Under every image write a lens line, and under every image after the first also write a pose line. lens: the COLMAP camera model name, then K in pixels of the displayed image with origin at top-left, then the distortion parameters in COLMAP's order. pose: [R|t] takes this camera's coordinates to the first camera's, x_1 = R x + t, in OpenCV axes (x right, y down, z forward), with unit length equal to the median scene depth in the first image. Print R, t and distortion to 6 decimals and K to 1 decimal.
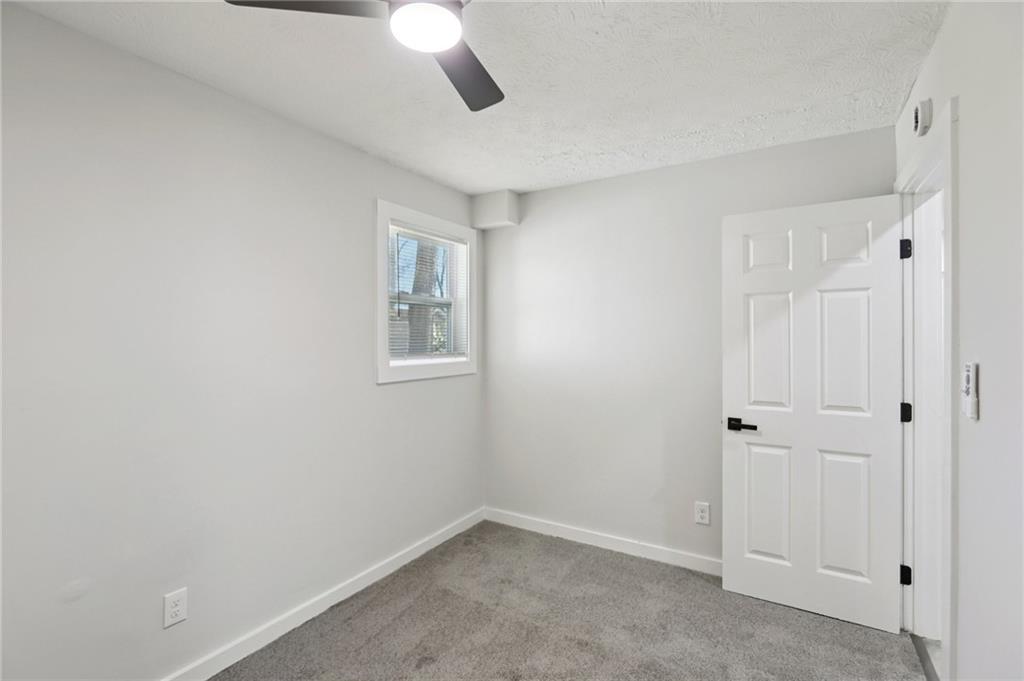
lens RADIAL K [[472.5, 0, 508.7], [0, 472.5, 336.5], [0, 0, 1]] dist [0.002907, 0.001546]
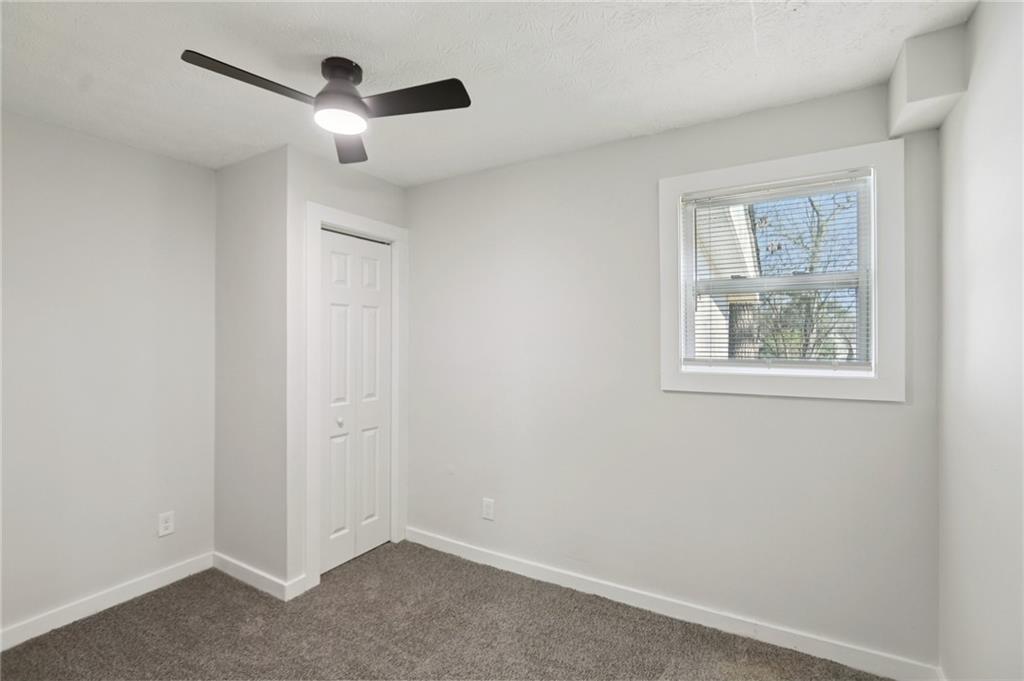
lens RADIAL K [[472.5, 0, 514.8], [0, 472.5, 343.0], [0, 0, 1]] dist [0.002907, 0.001546]
pose [[0.044218, -0.003772, -0.999015, 0.583985], [-0.004591, 0.999982, -0.003979, 0.017369], [0.999011, 0.004762, 0.044200, 0.683129]]
